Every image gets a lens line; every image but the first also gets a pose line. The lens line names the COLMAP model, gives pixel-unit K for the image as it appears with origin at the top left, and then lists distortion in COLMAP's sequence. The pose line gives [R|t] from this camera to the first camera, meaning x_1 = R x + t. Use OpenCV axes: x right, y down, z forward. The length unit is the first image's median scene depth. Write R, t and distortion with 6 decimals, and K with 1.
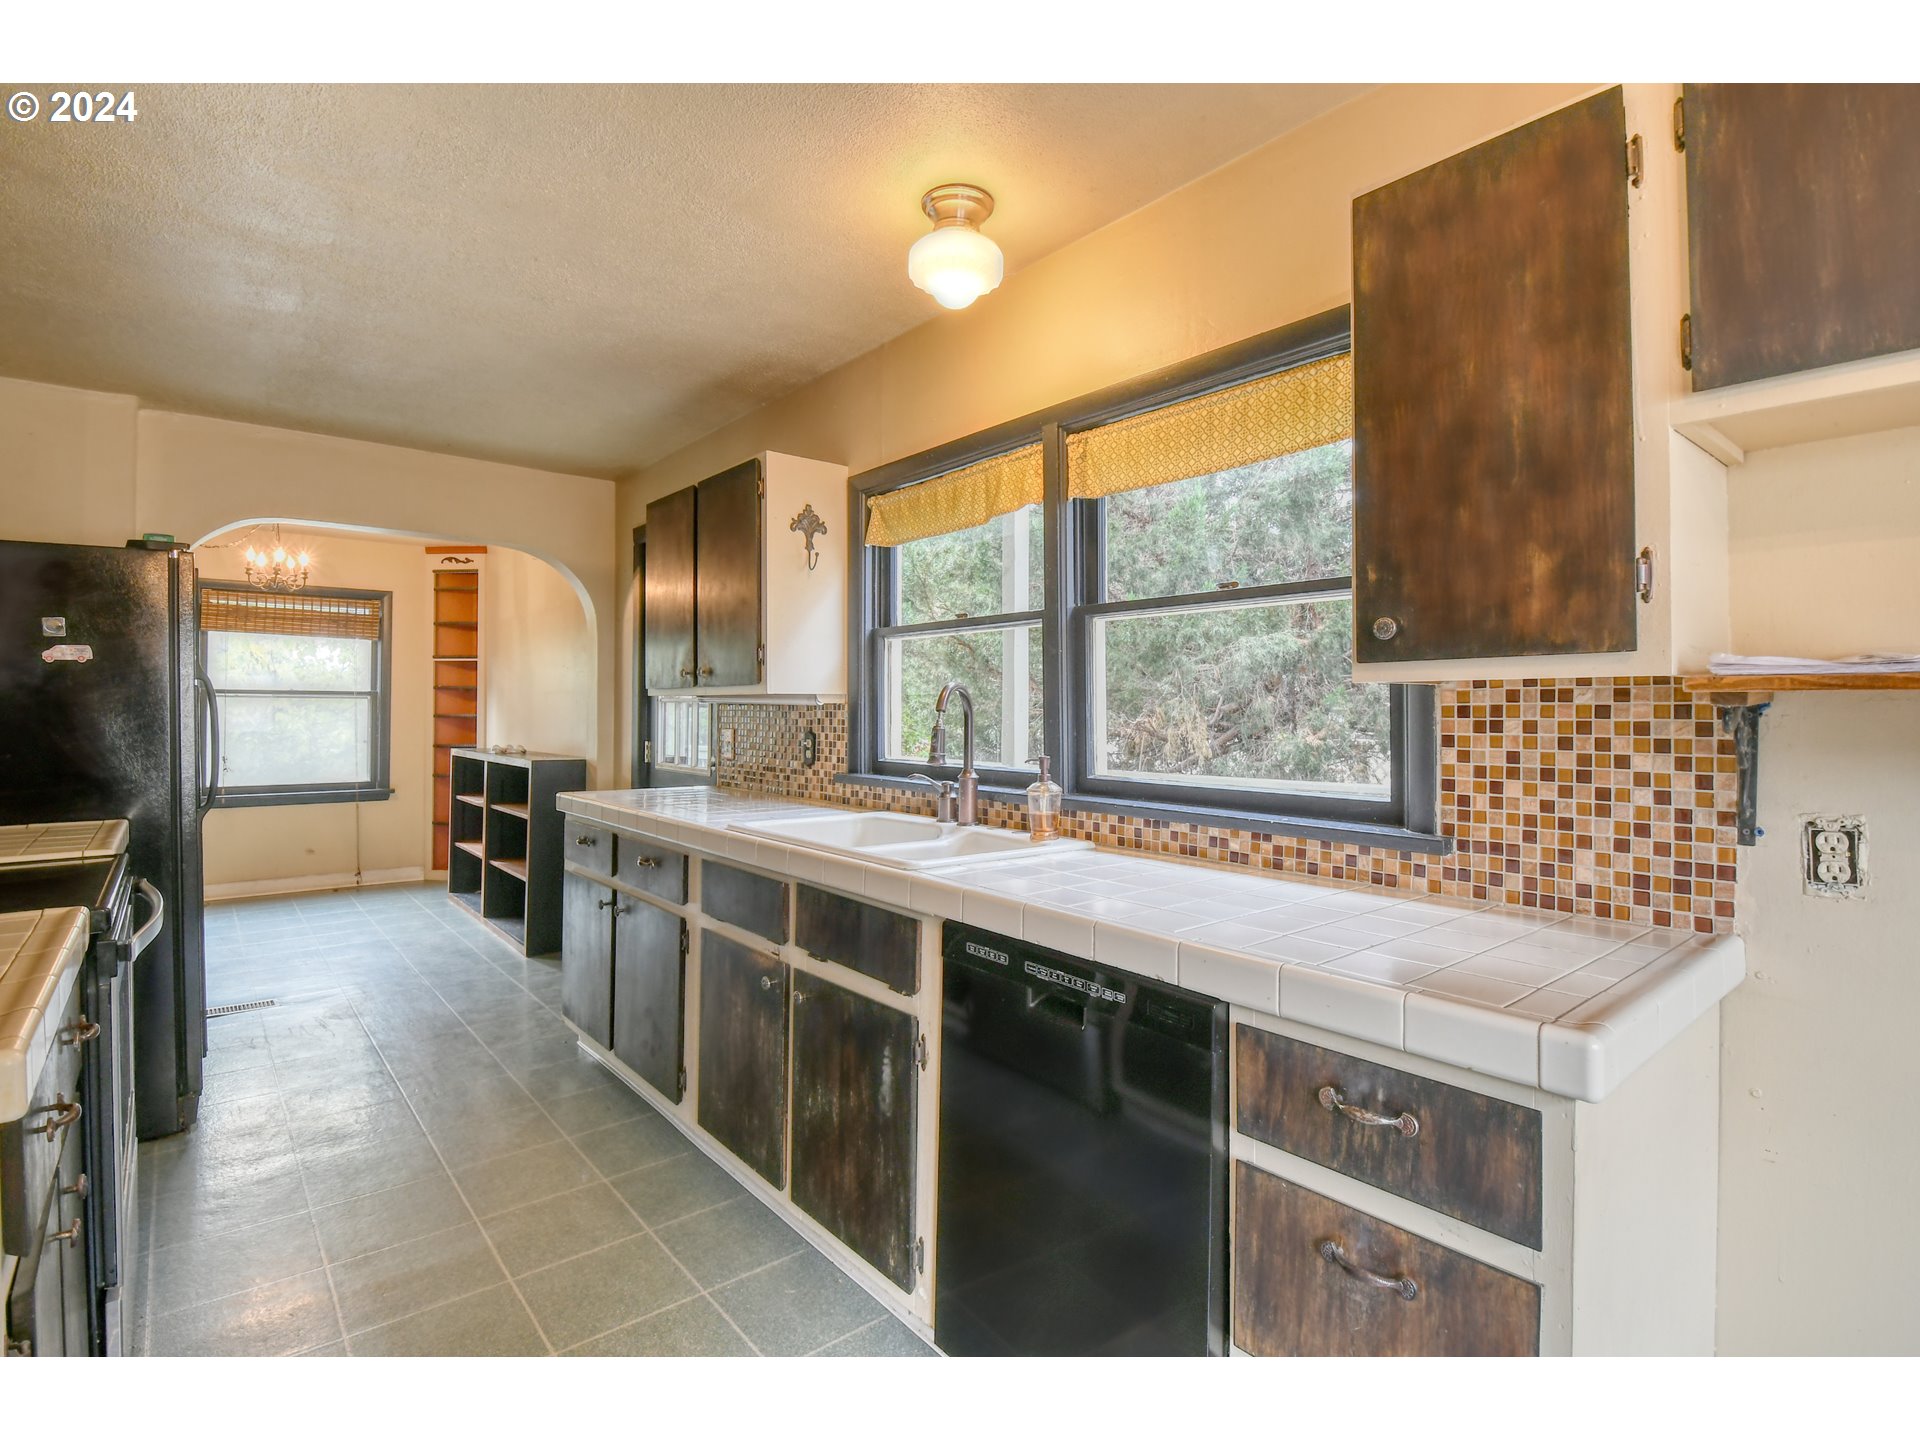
lens RADIAL K [[915.8, 0, 964.9], [0, 915.8, 709.0], [0, 0, 1]] dist [0.016680, -0.020721]
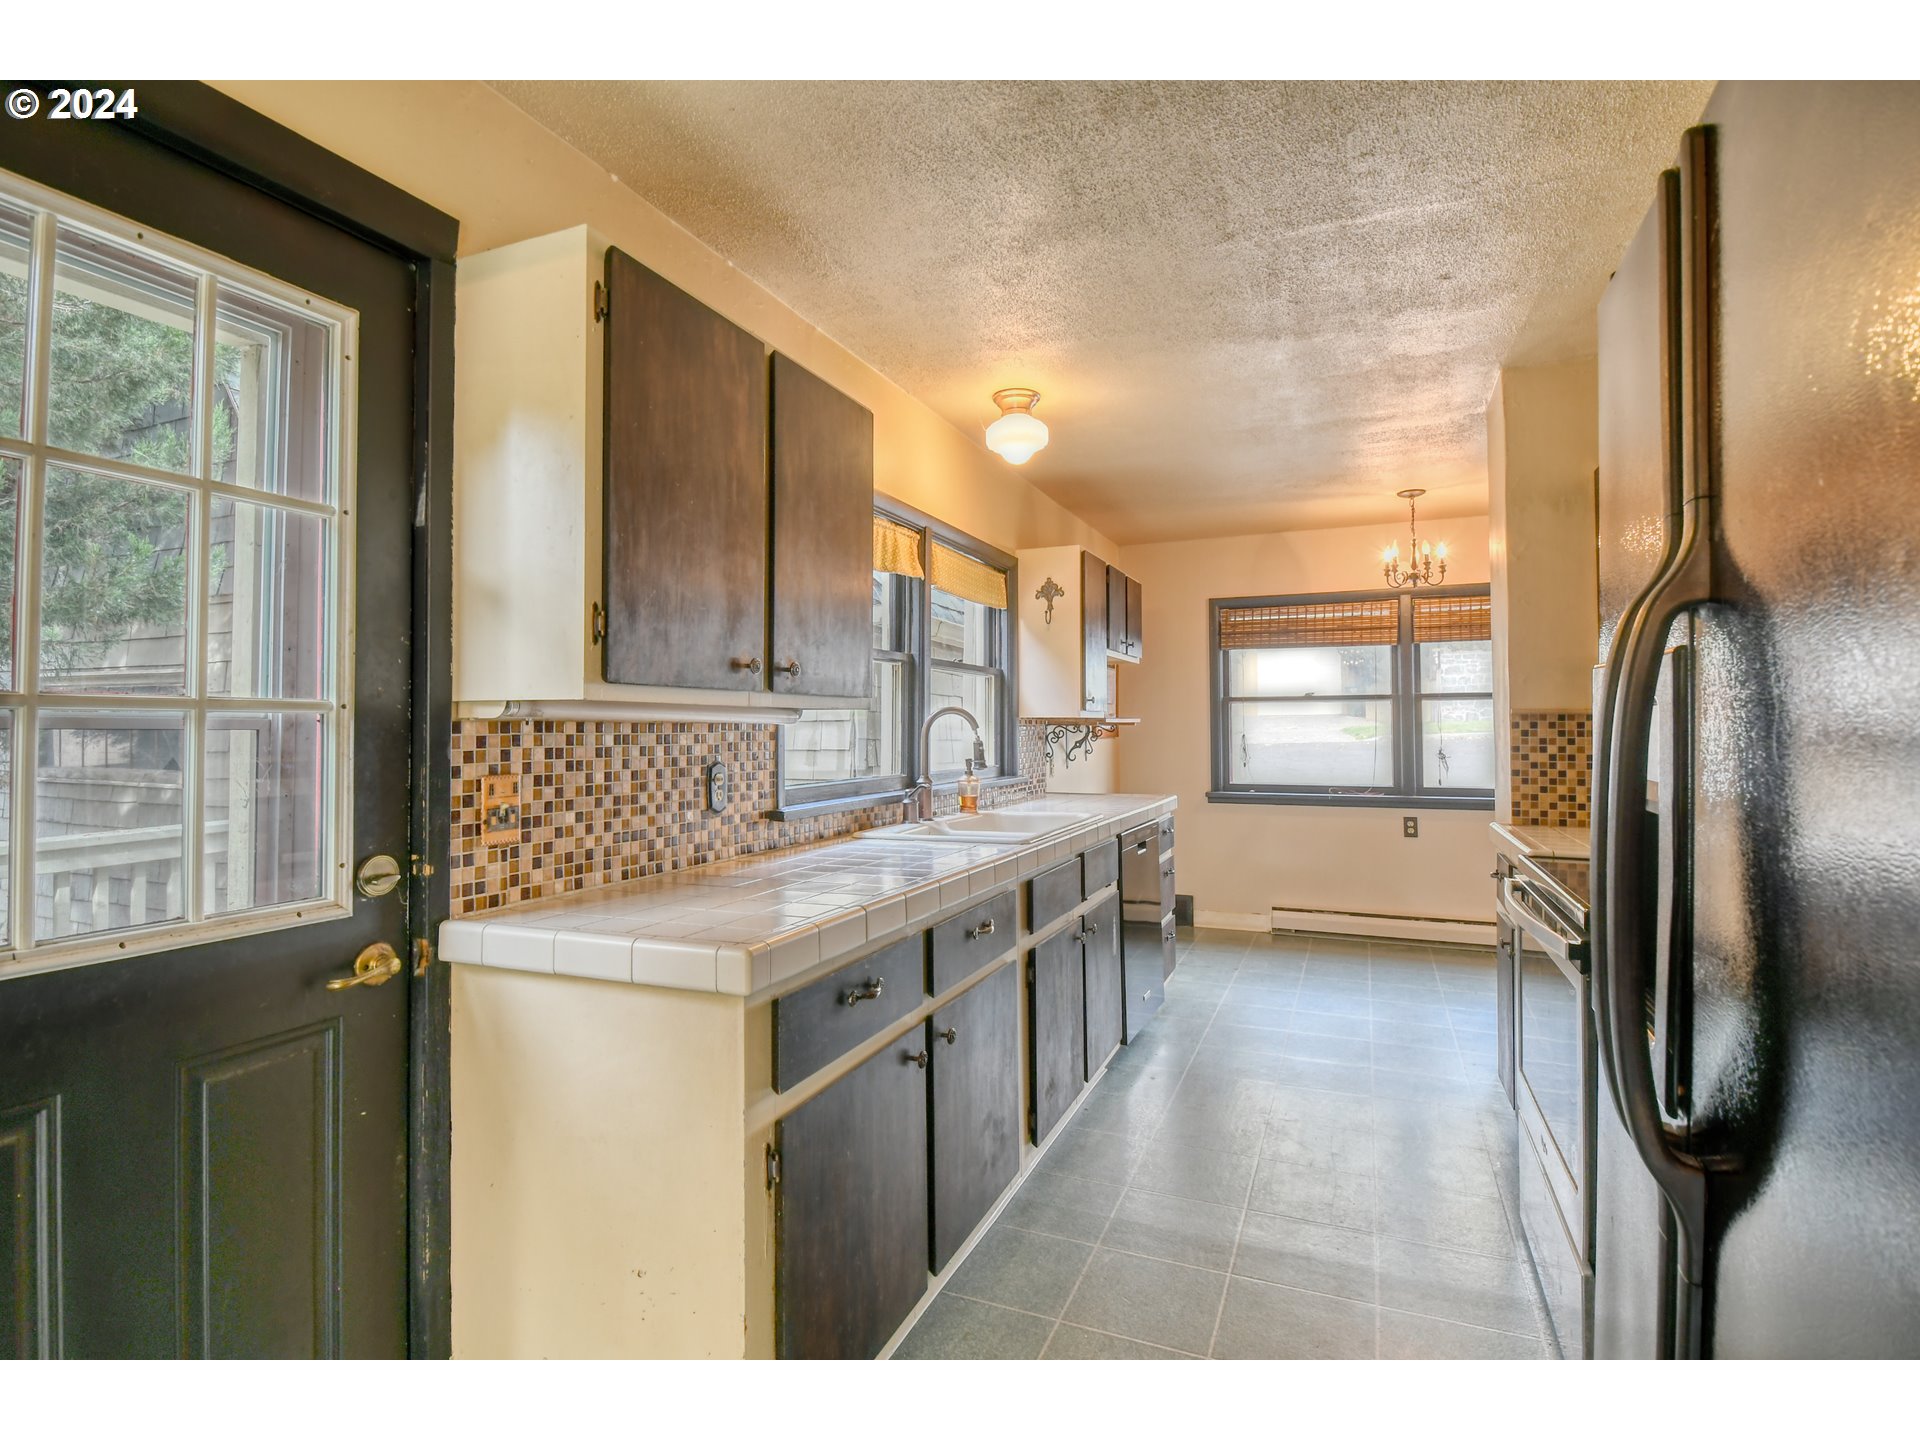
lens RADIAL K [[914.3, 0, 955.1], [0, 914.3, 725.4], [0, 0, 1]] dist [0.002865, -0.020072]
pose [[-0.421913, 0.000921, 0.906636, -1.519999], [0.003340, 0.999994, 0.000538, -0.004559], [-0.906630, 0.003256, -0.421914, 1.986115]]
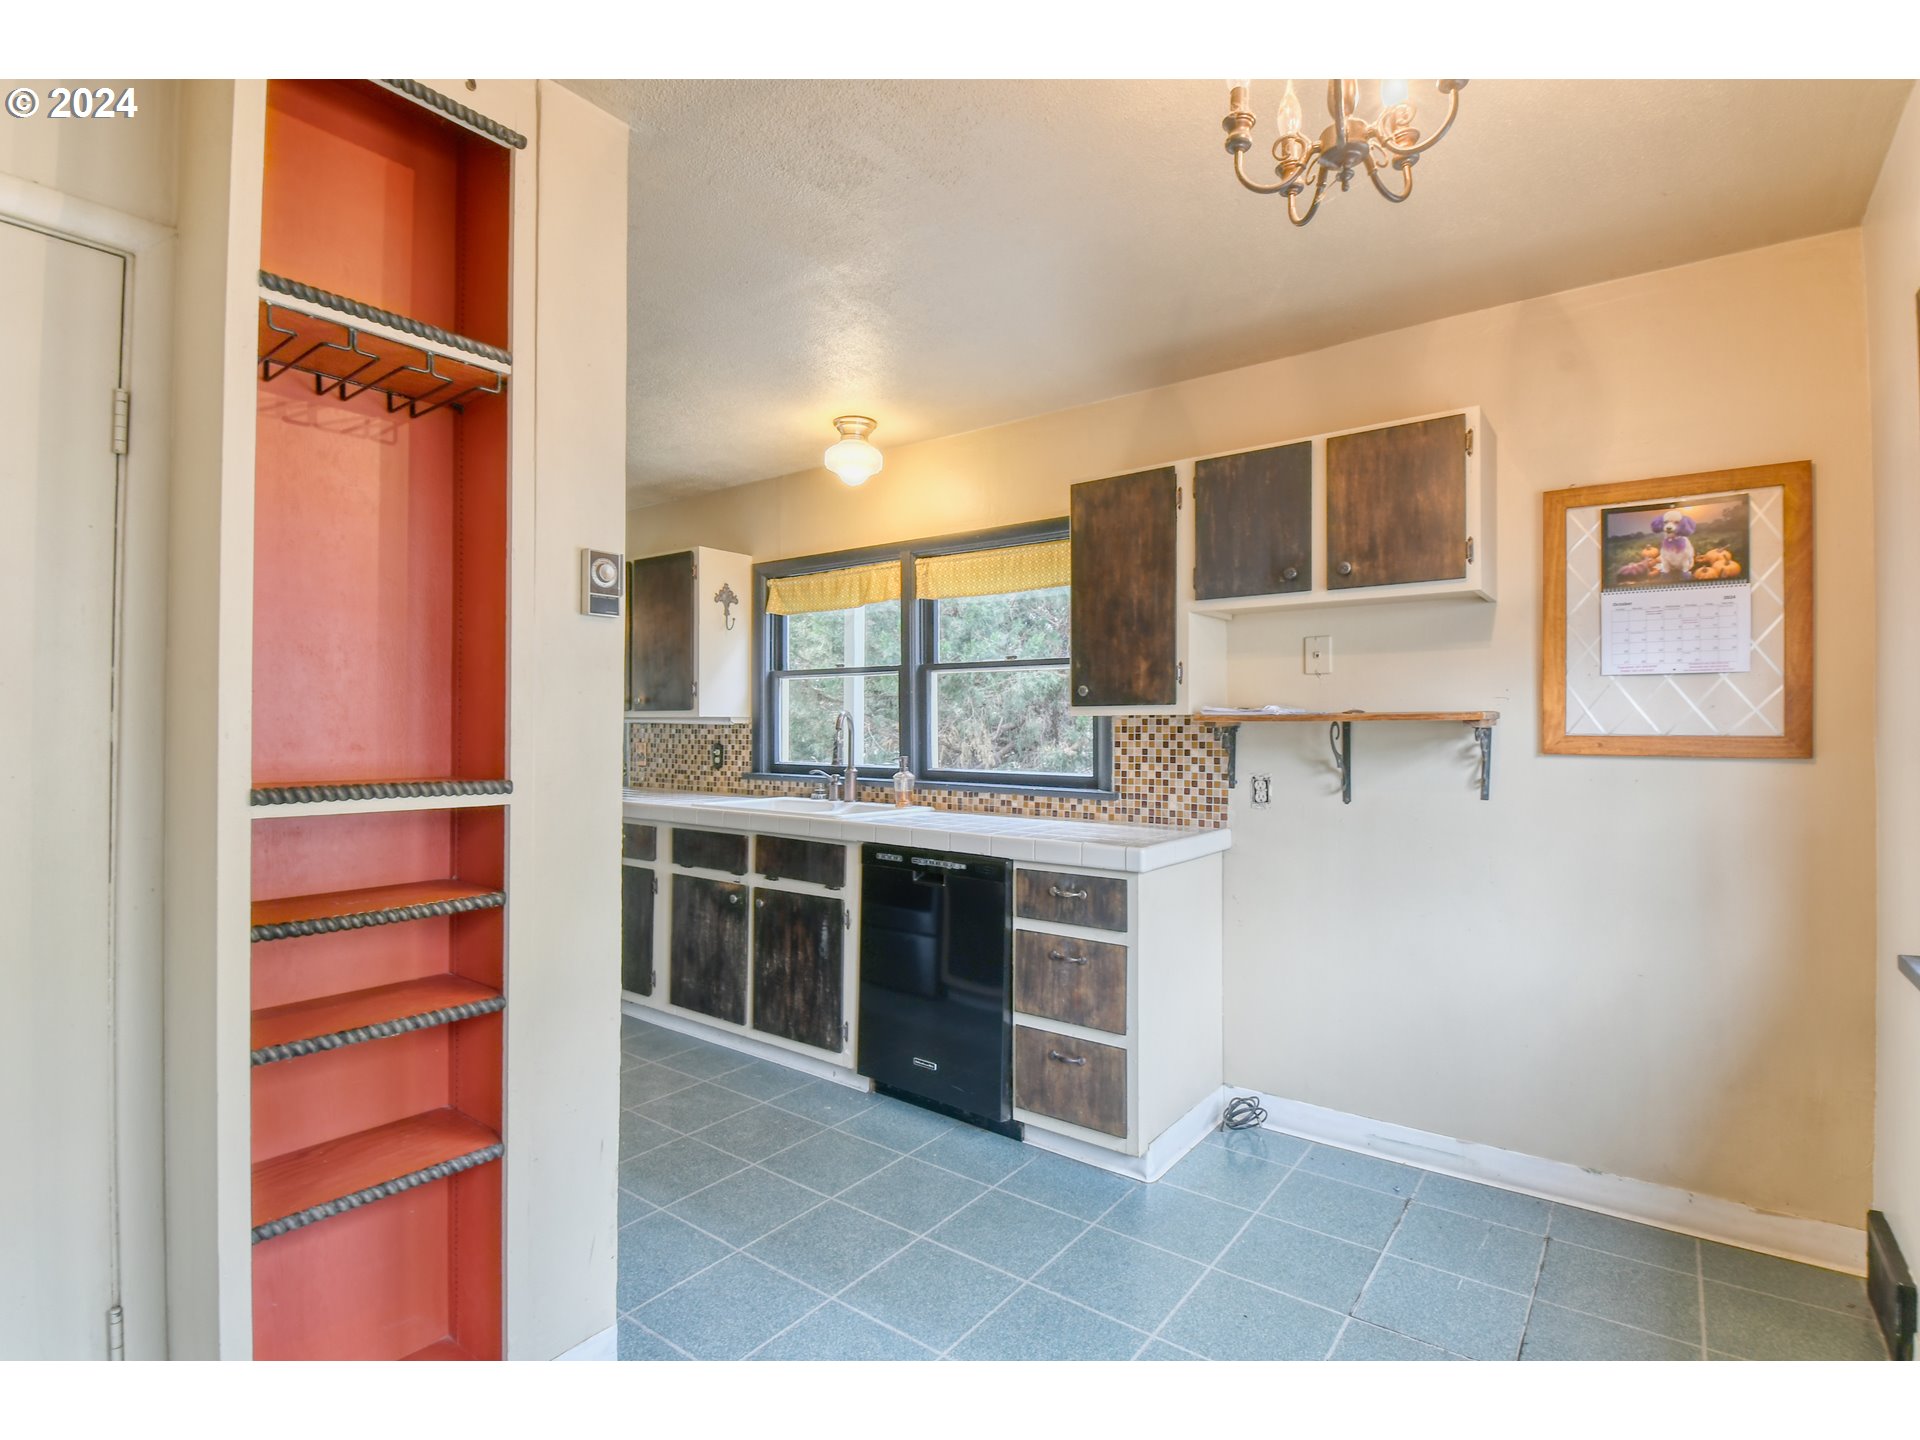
lens RADIAL K [[914.3, 0, 955.1], [0, 914.3, 725.4], [0, 0, 1]] dist [0.002865, -0.020072]
pose [[0.974673, 0.001625, 0.223627, -0.228257], [-0.001310, 0.999998, -0.001558, -0.002076], [-0.223629, 0.001225, 0.974674, -0.745559]]
